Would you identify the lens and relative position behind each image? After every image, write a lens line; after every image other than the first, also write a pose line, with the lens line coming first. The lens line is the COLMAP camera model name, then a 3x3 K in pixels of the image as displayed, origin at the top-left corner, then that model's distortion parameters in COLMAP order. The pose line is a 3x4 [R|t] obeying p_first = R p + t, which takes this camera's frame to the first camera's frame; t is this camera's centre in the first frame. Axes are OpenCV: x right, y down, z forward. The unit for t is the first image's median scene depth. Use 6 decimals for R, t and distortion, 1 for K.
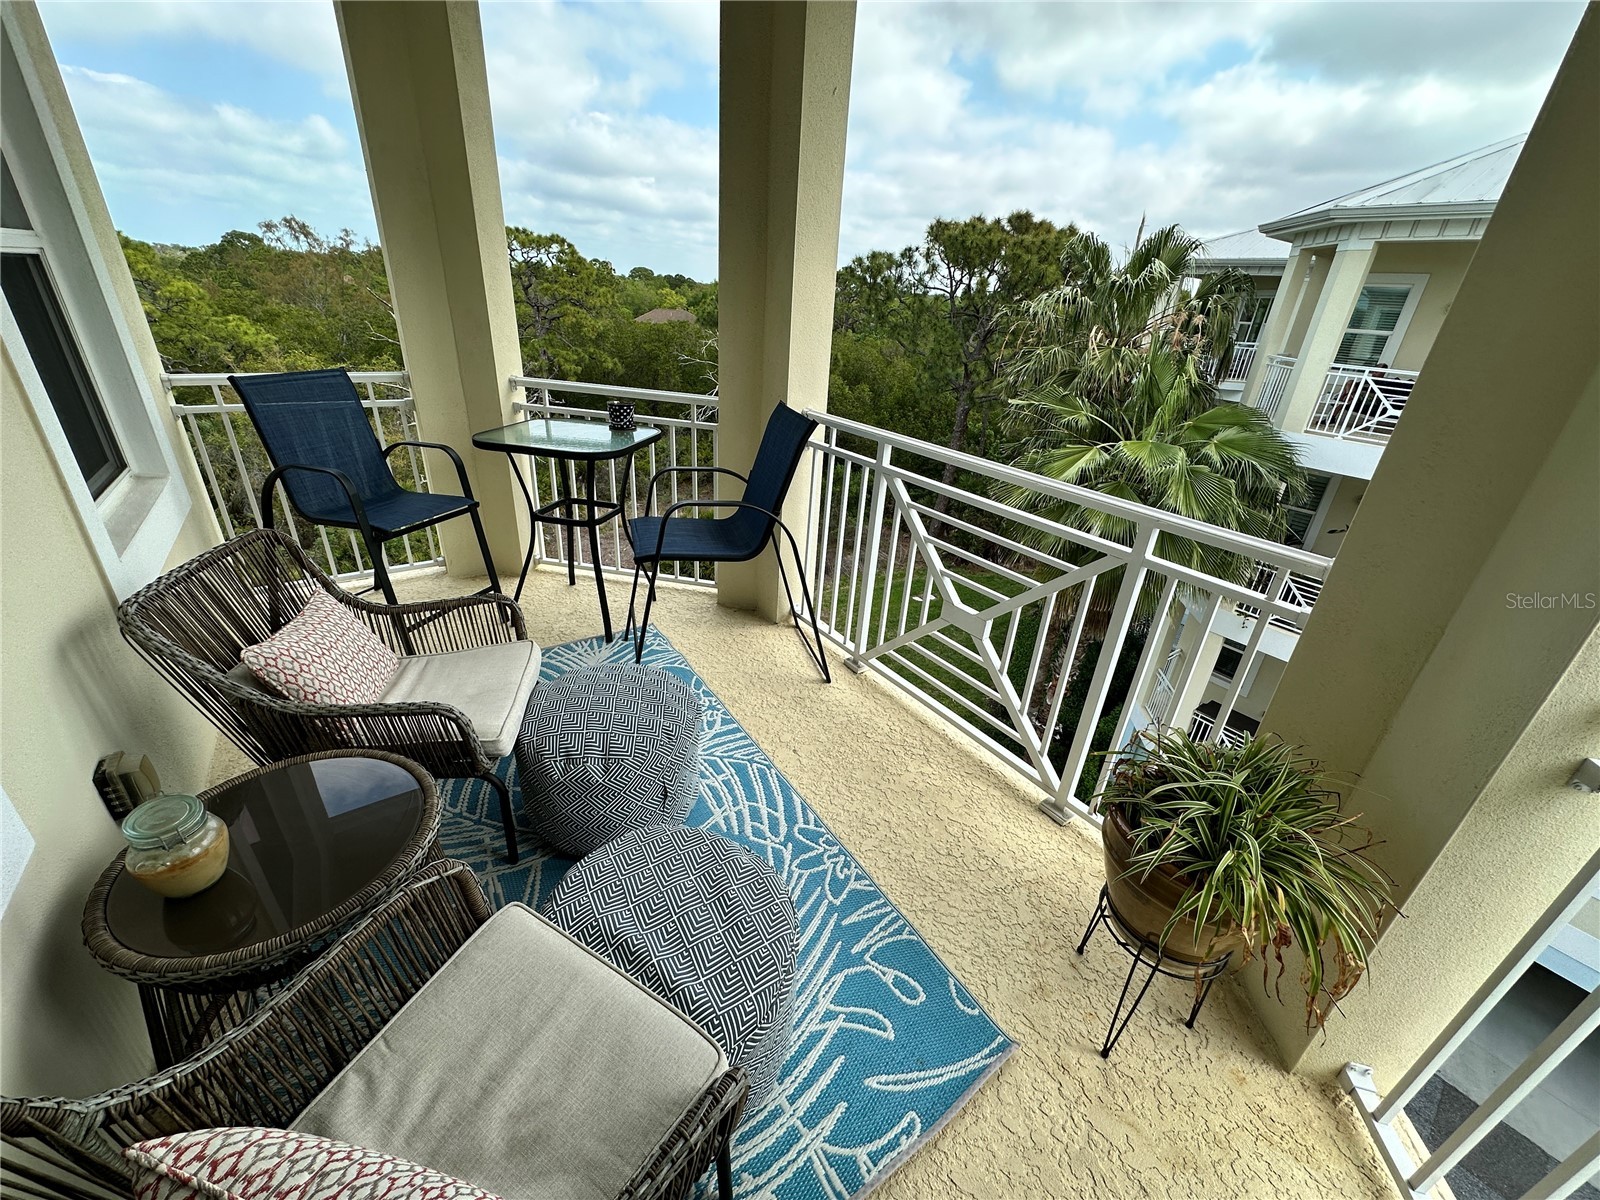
lens RADIAL K [[642.0, 0, 800.0], [0, 642.0, 600.0], [0, 0, 1]] dist [0.001975, 0.000334]
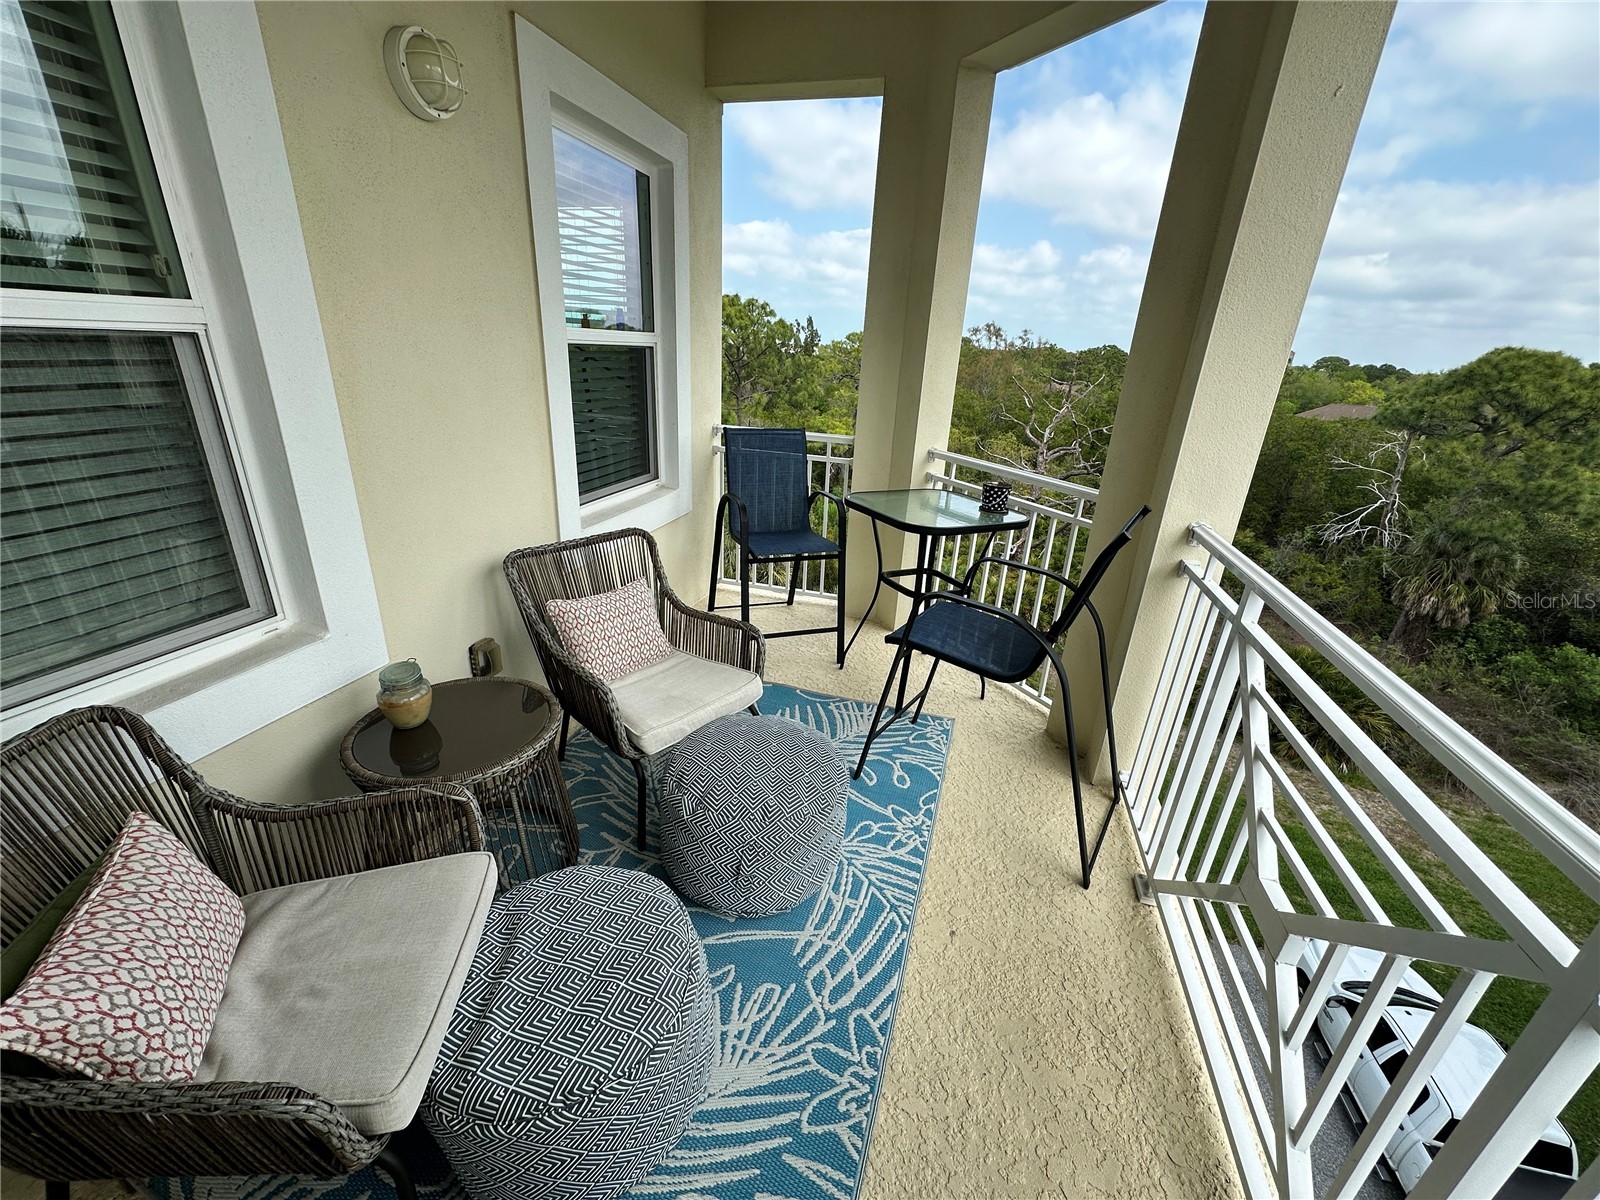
lens RADIAL K [[642.0, 0, 800.0], [0, 642.0, 600.0], [0, 0, 1]] dist [0.001975, 0.000334]
pose [[0.631835, 0.261551, -0.729641, 0.374082], [-0.347299, 0.937095, 0.035171, -0.115970], [0.692942, 0.231181, 0.682925, 0.281288]]
